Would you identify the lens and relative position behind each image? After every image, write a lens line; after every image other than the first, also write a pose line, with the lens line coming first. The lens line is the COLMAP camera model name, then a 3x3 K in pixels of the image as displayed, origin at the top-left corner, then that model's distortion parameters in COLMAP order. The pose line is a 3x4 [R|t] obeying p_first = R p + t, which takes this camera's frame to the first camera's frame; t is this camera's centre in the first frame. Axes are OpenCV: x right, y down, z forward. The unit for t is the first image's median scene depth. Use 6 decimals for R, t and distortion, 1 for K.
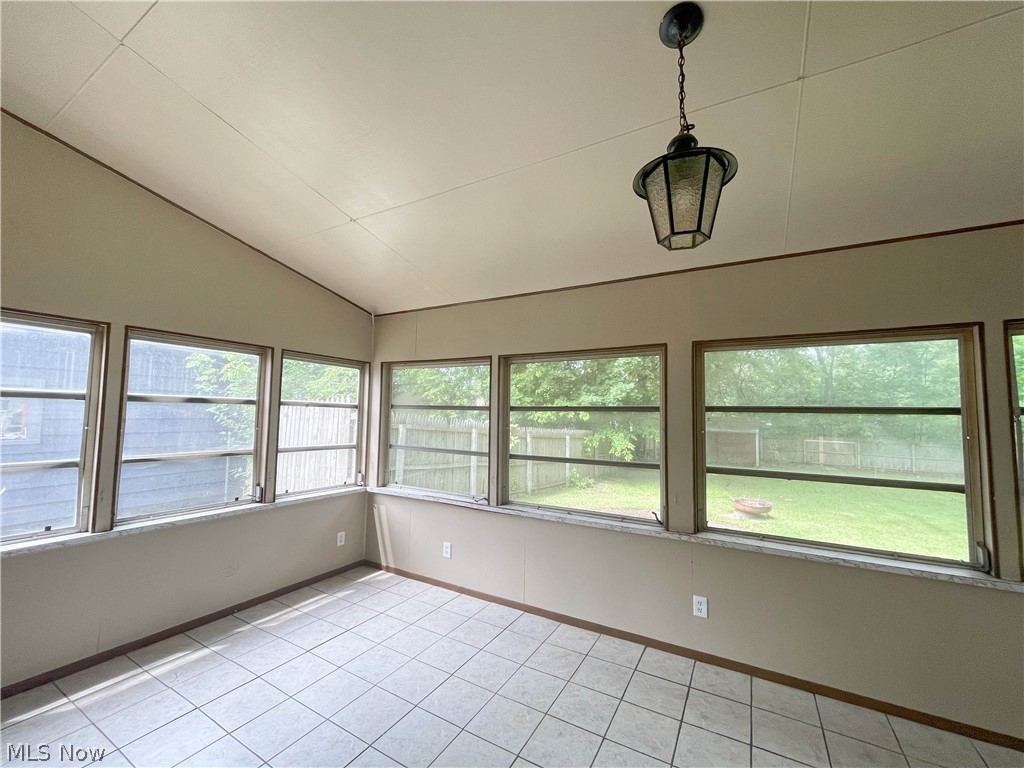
lens RADIAL K [[416.8, 0, 530.3], [0, 416.8, 382.6], [0, 0, 1]] dist [-0.000665, -0.000219]
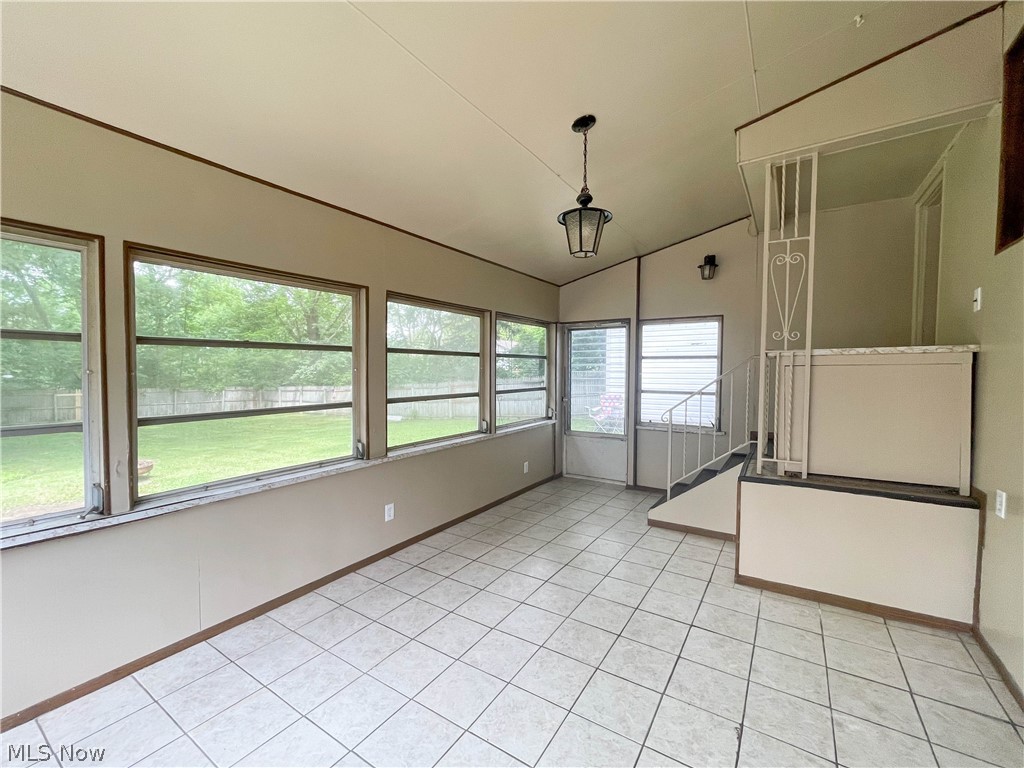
lens RADIAL K [[413.5, 0, 513.0], [0, 413.5, 383.0], [0, 0, 1]] dist [-0.000498, -0.000150]
pose [[0.080353, -0.046621, 0.995676, -0.745741], [-0.073987, 0.995871, 0.052601, 0.071714], [-0.994017, -0.077894, 0.076572, 0.578942]]
